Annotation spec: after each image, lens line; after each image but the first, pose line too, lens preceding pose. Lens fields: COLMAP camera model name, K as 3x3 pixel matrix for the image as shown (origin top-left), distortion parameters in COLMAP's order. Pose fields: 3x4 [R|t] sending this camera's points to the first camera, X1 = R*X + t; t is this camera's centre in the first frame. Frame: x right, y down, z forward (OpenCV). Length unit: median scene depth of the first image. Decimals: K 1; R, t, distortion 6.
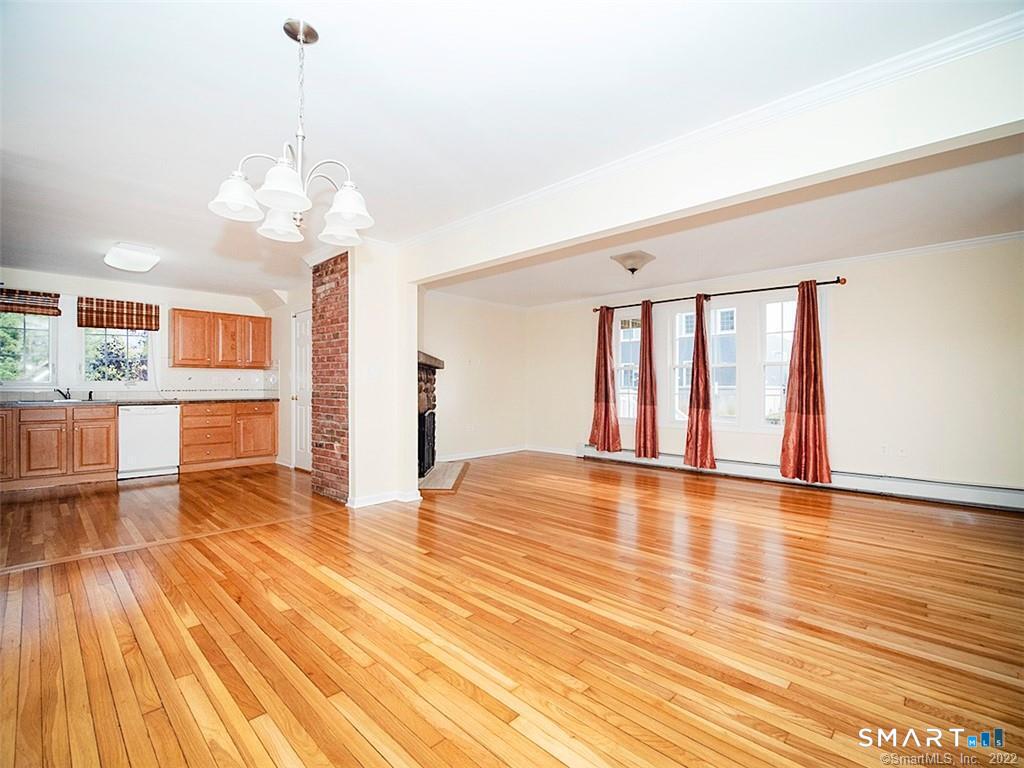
lens RADIAL K [[471.6, 0, 512.5], [0, 471.6, 390.3], [0, 0, 1]] dist [-0.018460, -0.000742]
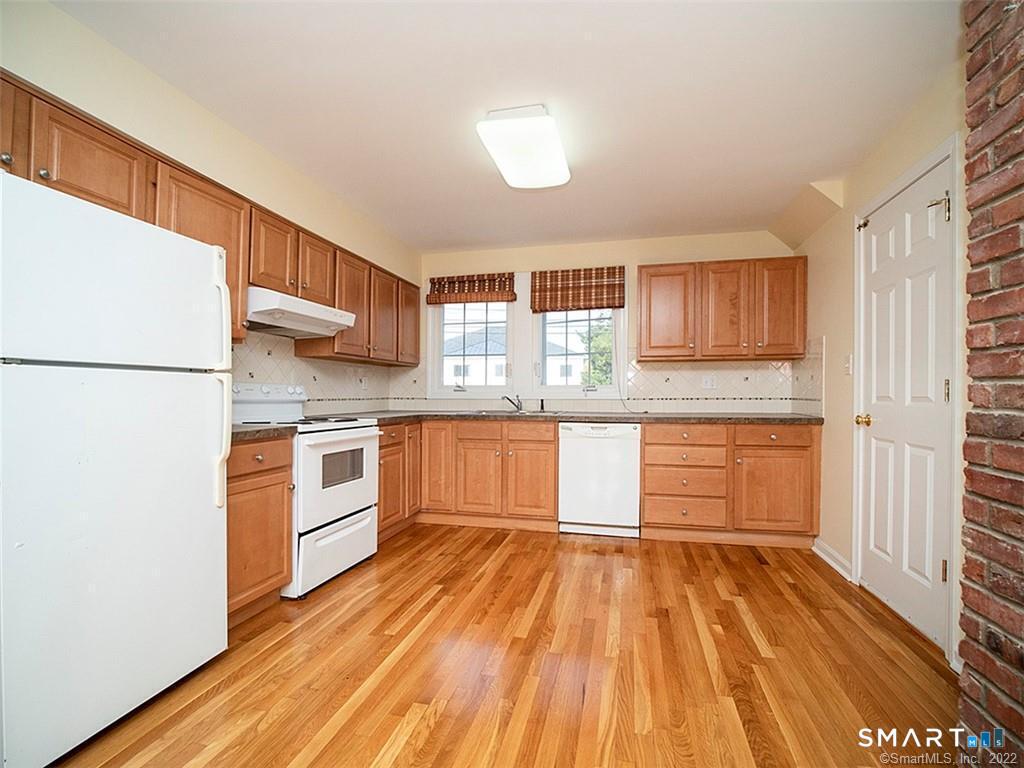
lens RADIAL K [[471.6, 0, 510.0], [0, 471.6, 397.3], [0, 0, 1]] dist [-0.018460, -0.000742]
pose [[0.499006, 0.007625, -0.866565, -0.299240], [-0.005225, 0.999970, 0.005790, -0.005421], [0.866583, 0.001638, 0.499031, 0.596743]]
